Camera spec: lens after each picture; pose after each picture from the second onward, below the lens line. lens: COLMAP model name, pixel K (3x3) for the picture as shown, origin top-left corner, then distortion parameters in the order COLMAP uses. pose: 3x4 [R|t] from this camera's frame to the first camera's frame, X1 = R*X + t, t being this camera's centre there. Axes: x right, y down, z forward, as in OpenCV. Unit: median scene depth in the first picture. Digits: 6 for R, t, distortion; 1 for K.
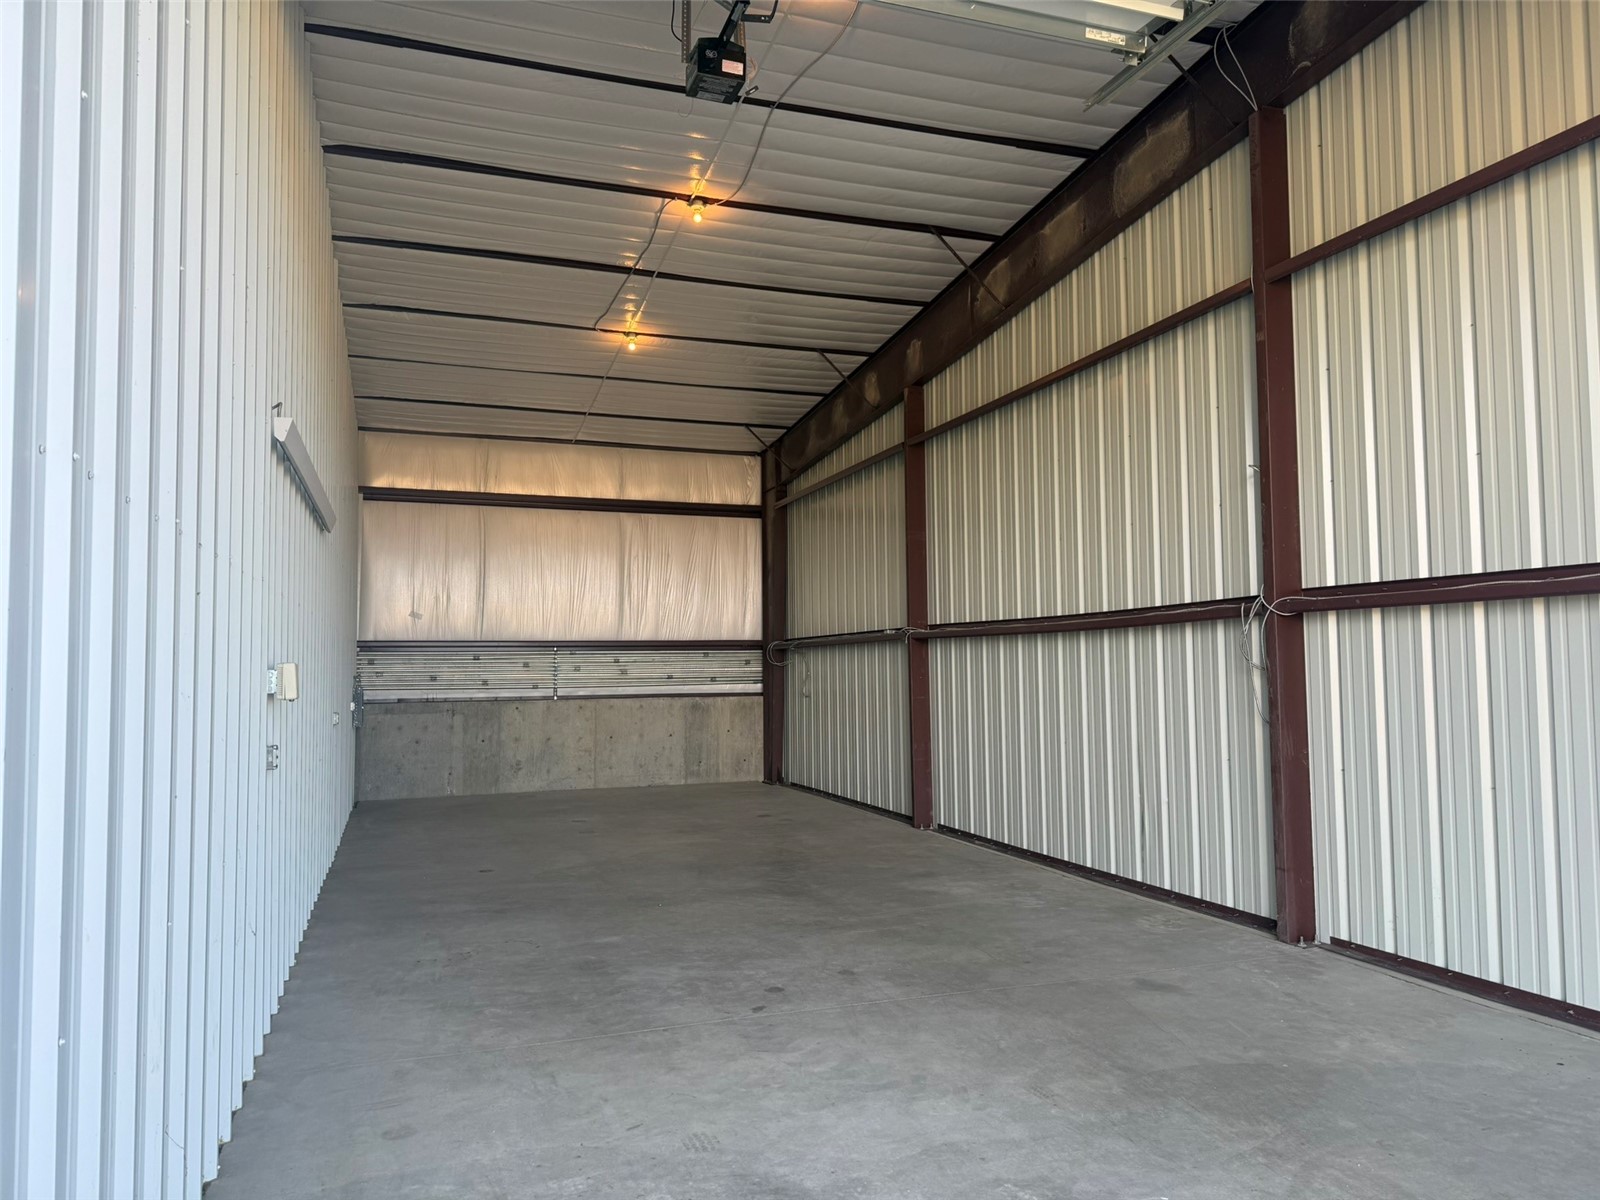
lens RADIAL K [[1145.4, 0, 797.4], [0, 1145.4, 591.1], [0, 0, 1]] dist [0.011797, -0.018038]
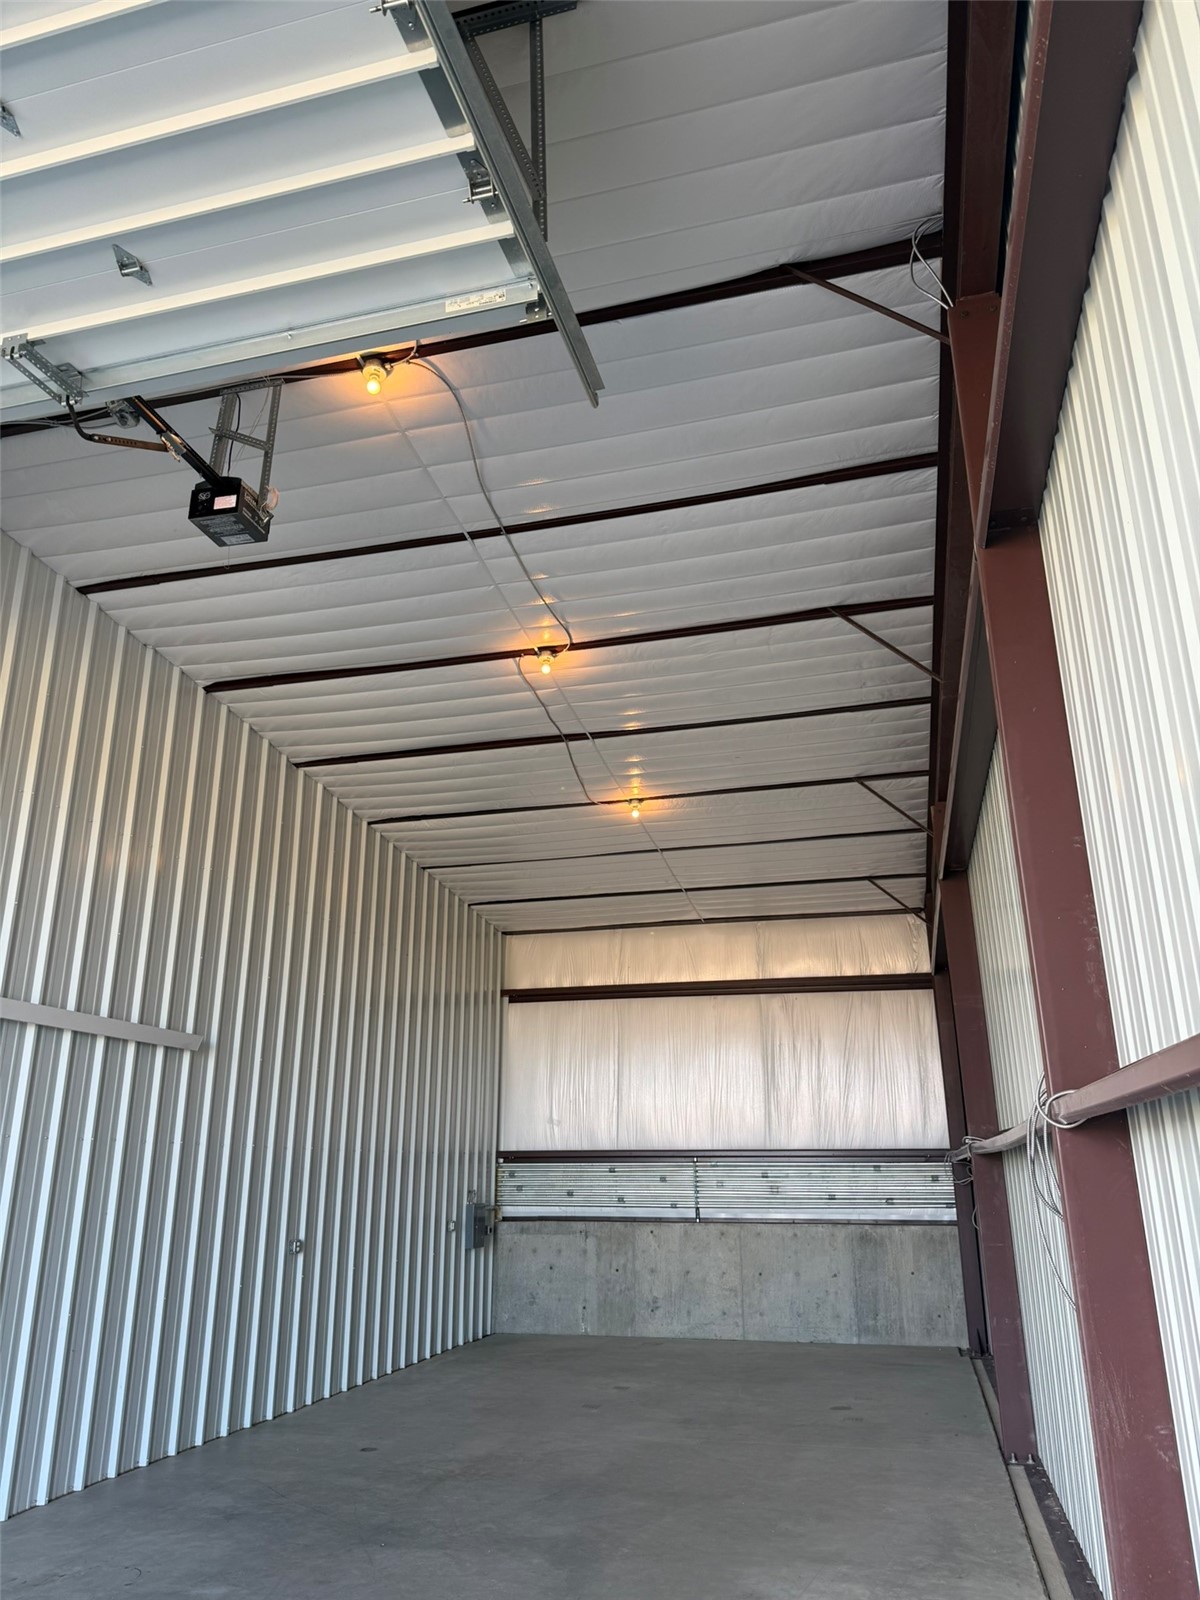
lens RADIAL K [[1145.4, 0, 606.8], [0, 1145.4, 766.3], [0, 0, 1]] dist [0.011797, -0.018038]
pose [[0.804371, -0.187492, -0.563767, 0.284061], [0.035221, 0.962280, -0.269773, -0.005123], [0.593082, 0.197141, 0.780634, 0.217967]]
